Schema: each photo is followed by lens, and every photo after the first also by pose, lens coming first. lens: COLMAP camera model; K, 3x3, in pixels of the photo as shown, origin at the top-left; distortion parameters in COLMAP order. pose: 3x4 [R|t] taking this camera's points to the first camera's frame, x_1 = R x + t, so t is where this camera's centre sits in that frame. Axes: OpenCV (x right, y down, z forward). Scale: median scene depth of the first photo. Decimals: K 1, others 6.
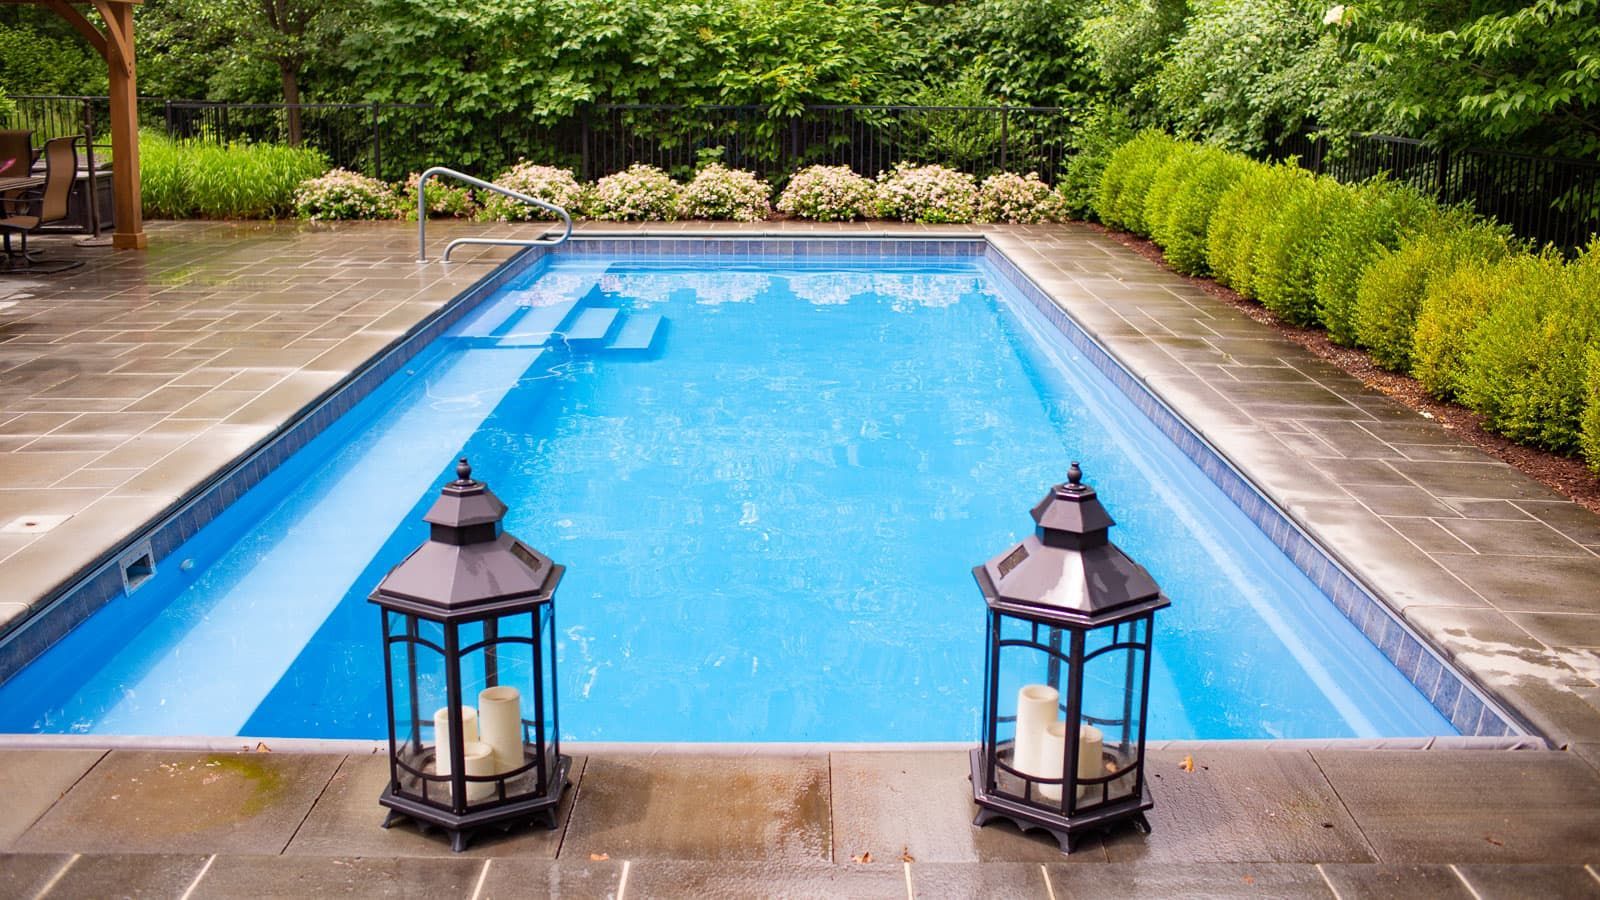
lens RADIAL K [[1707.9, 0, 799.7], [0, 1707.9, 478.1], [0, 0, 1]] dist [-0.069700, 0.007233]
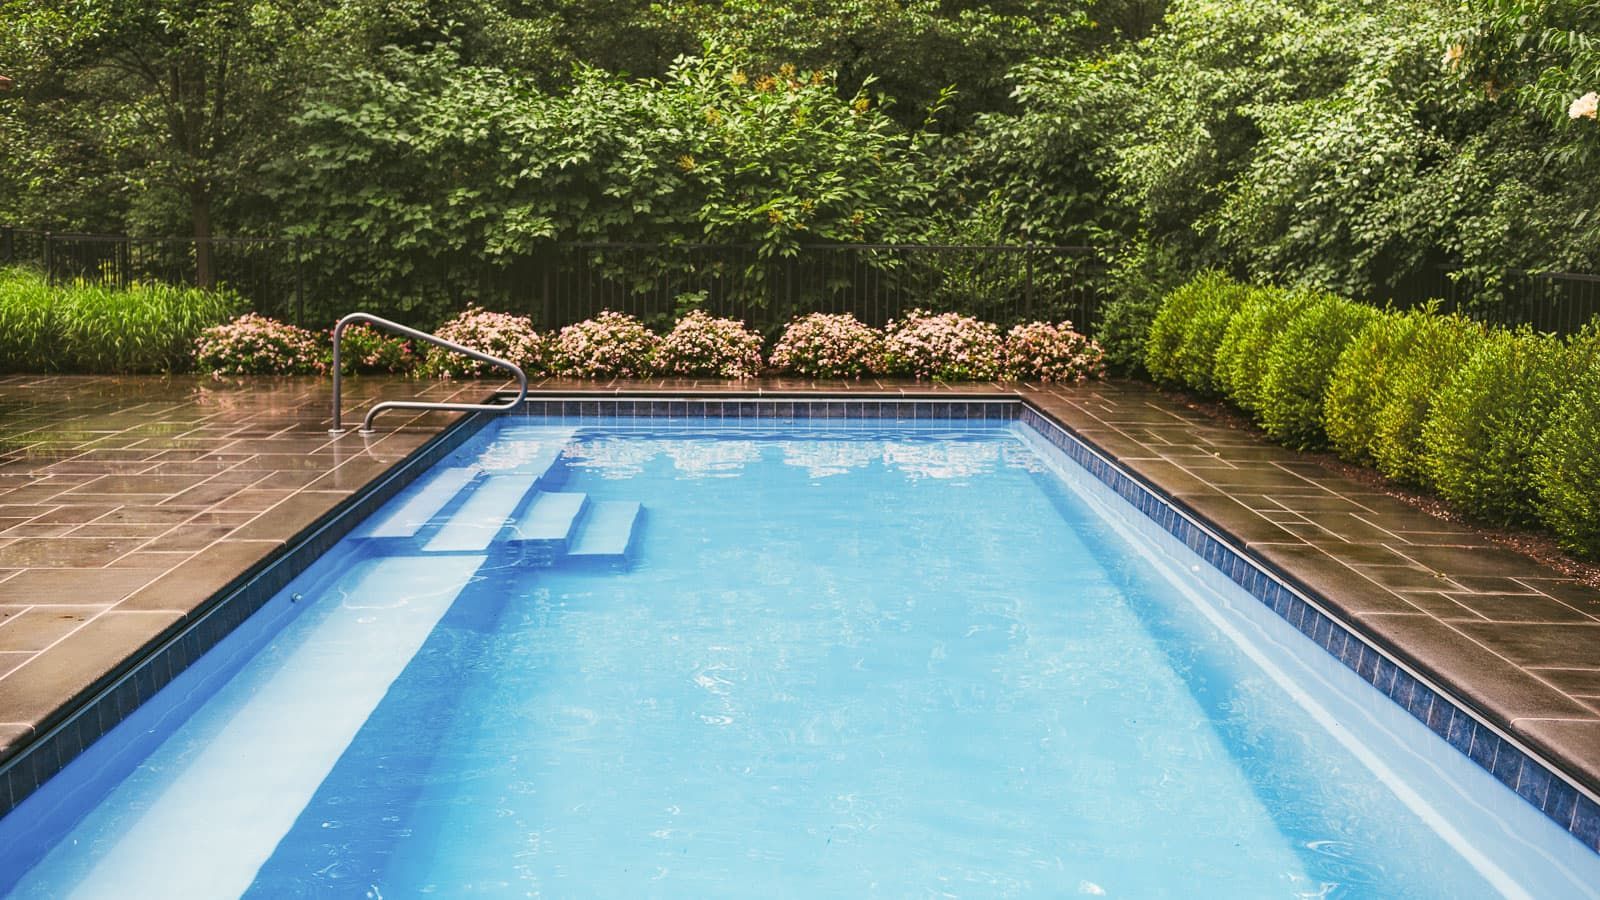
lens RADIAL K [[1809.4, 0, 800.0], [0, 1809.4, 450.0], [0, 0, 1]] dist [-0.006213, -0.007311]
pose [[0.999882, 0.000716, 0.015326, -0.012077], [0.000915, 0.994351, -0.106134, -0.018433], [-0.015315, 0.106136, 0.994234, 0.102121]]
